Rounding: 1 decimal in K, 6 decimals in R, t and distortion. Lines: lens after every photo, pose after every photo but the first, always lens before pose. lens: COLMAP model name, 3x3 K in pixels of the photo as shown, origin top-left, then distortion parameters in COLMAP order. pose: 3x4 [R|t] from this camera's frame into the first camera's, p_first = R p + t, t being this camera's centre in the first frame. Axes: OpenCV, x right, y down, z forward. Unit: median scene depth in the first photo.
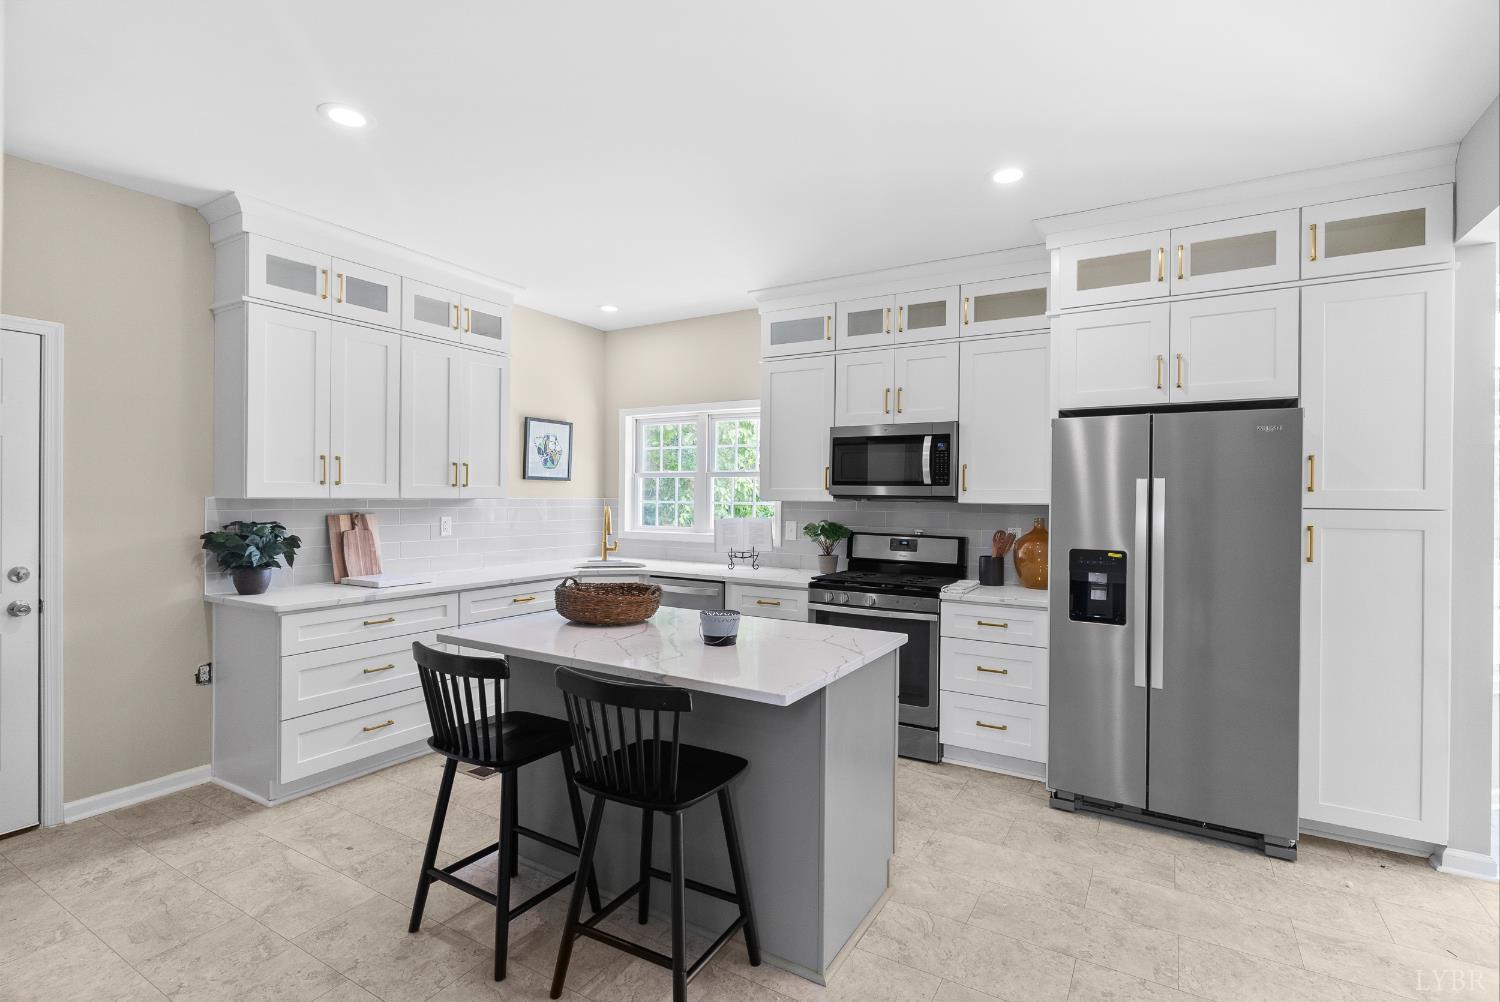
lens RADIAL K [[732.3, 0, 755.6], [0, 732.3, 494.8], [0, 0, 1]] dist [0.006227, -0.000175]
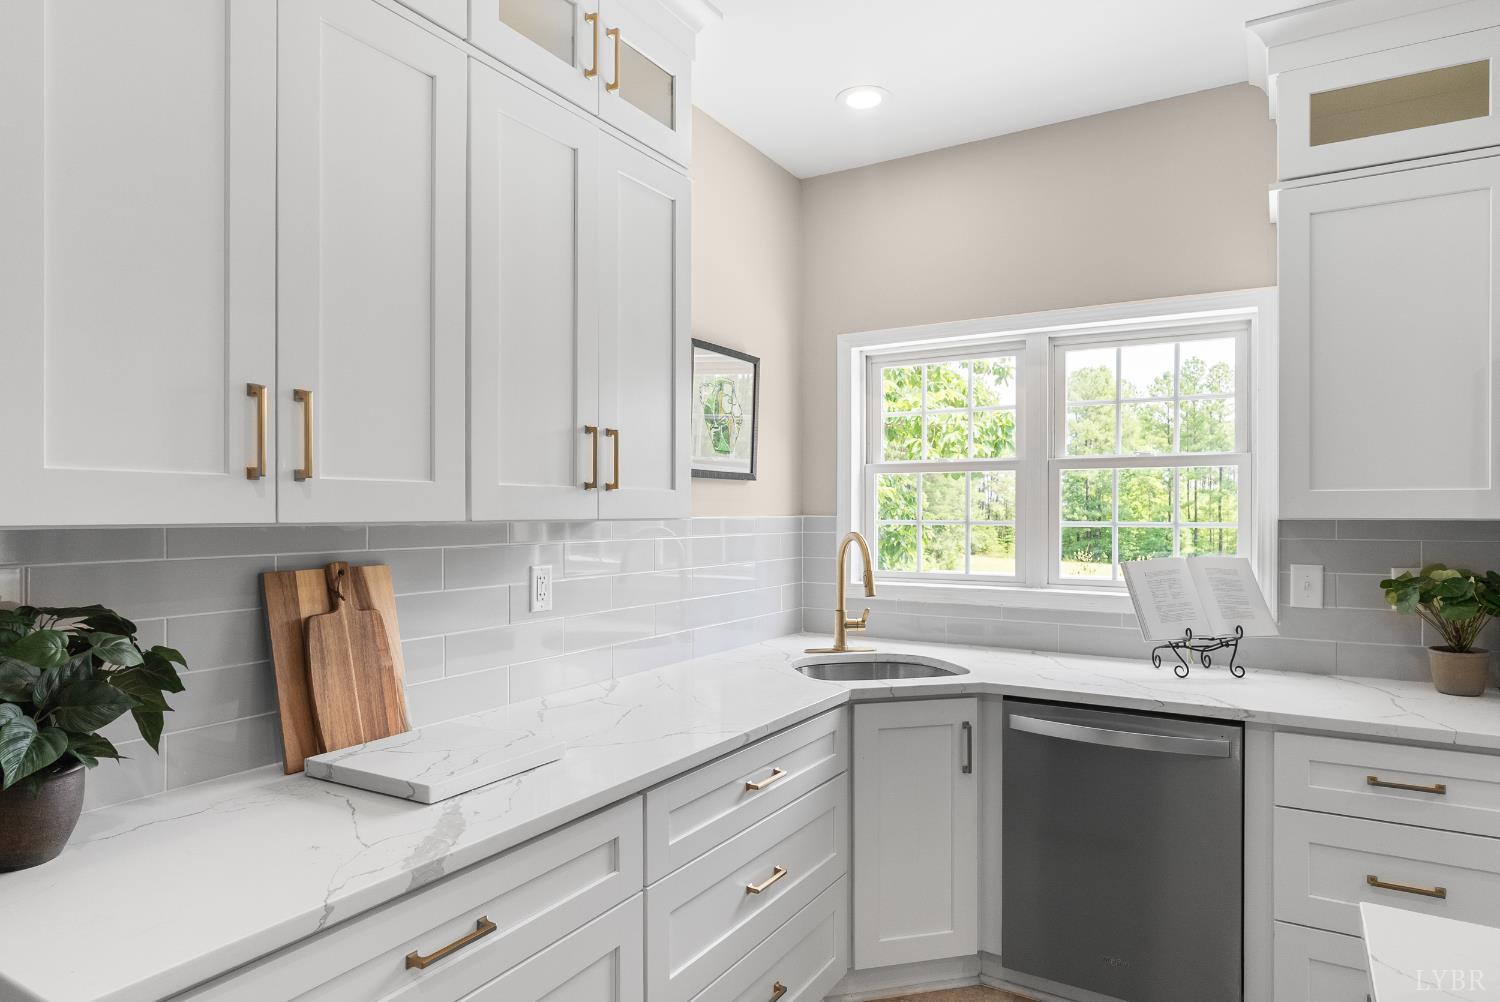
lens RADIAL K [[884.8, 0, 748.1], [0, 884.8, 507.6], [0, 0, 1]] dist [-0.005811, -0.001146]
pose [[0.999962, -0.008663, -0.000644, -0.343359], [0.008663, 0.999961, -0.001442, -0.000448], [0.000656, 0.001436, 0.999999, 0.565719]]
